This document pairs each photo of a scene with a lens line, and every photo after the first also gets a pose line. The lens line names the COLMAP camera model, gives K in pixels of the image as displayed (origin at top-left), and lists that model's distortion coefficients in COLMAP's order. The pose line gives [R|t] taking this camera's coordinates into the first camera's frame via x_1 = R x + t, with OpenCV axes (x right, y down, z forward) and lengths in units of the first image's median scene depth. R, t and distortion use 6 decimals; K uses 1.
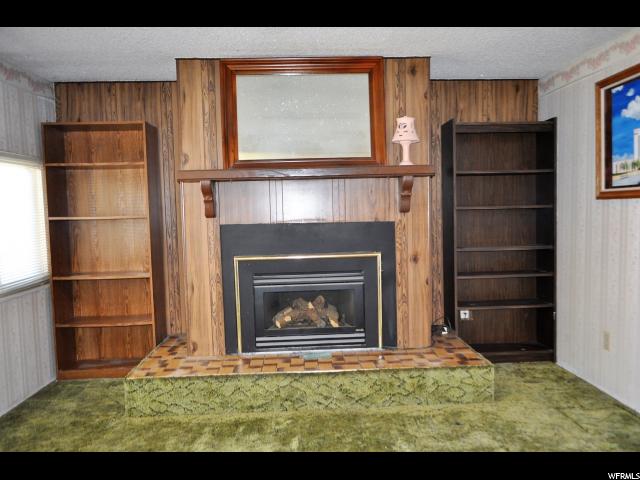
lens RADIAL K [[501.7, 0, 324.8], [0, 501.7, 244.3], [0, 0, 1]] dist [-0.026147, 0.000547]
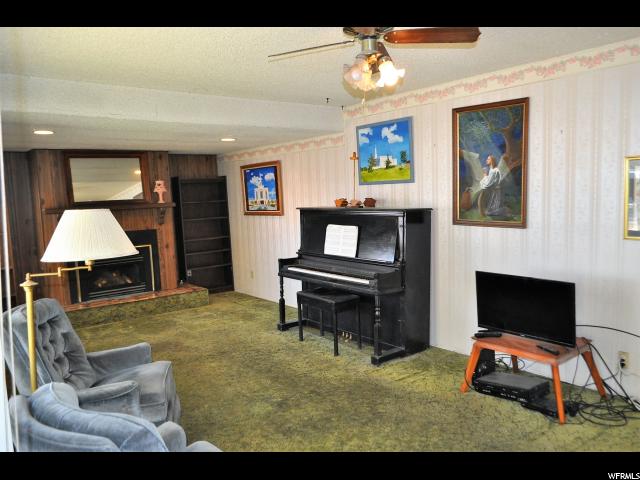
lens RADIAL K [[501.7, 0, 324.8], [0, 501.7, 244.3], [0, 0, 1]] dist [-0.026147, 0.000547]
pose [[0.822550, -0.072411, 0.564063, -0.463422], [0.067108, 0.997290, 0.030165, 0.001374], [-0.564719, 0.013040, 0.825180, -1.113155]]
